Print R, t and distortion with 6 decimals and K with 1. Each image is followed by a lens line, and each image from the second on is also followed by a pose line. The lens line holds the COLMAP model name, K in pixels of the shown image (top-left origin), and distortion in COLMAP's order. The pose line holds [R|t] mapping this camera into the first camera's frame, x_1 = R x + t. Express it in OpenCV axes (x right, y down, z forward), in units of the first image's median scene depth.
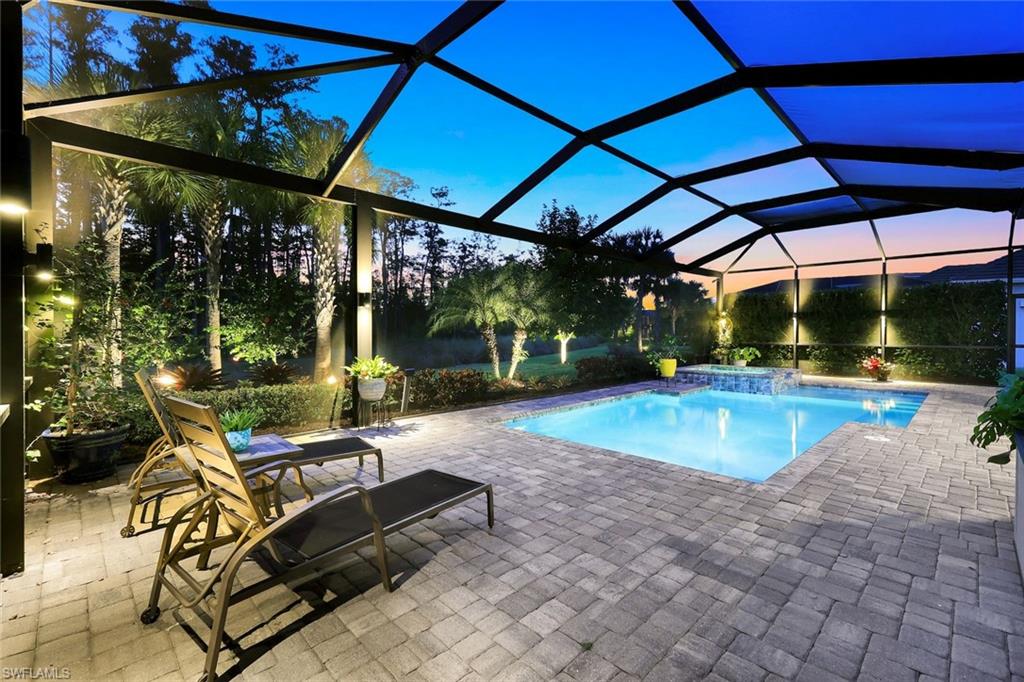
lens RADIAL K [[454.4, 0, 501.0], [0, 454.4, 333.8], [0, 0, 1]] dist [0.013122, -0.001098]
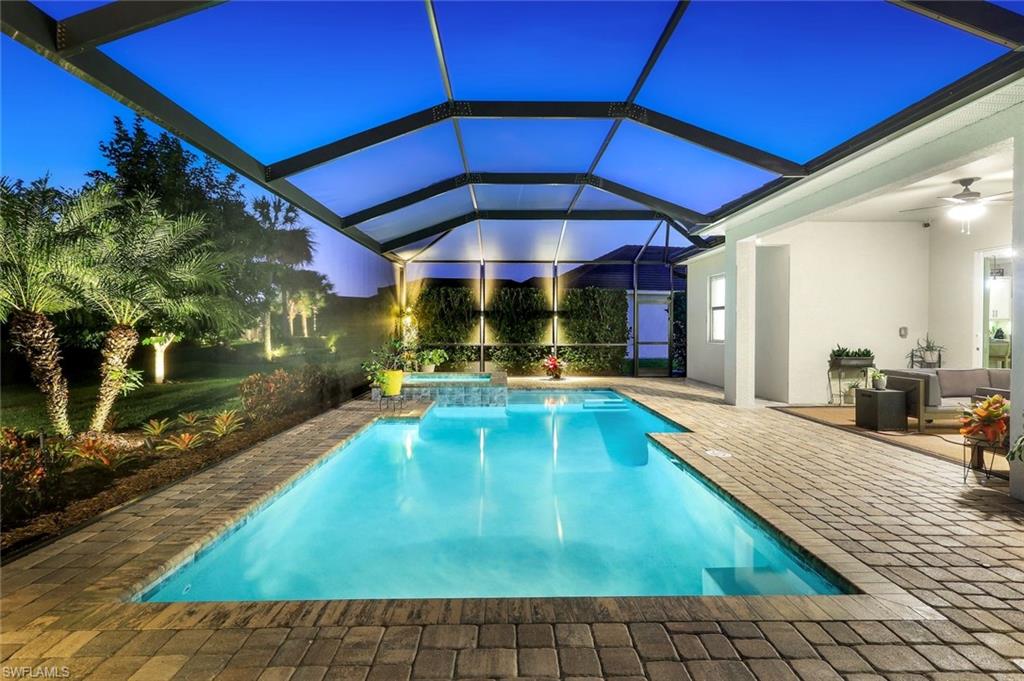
lens RADIAL K [[495.1, 0, 519.2], [0, 495.1, 334.2], [0, 0, 1]] dist [0.002822, 0.000234]
pose [[0.668682, -0.005078, 0.743531, -0.061005], [0.003461, 0.999987, 0.003717, -0.002643], [-0.743540, 0.000088, 0.668691, 0.280963]]
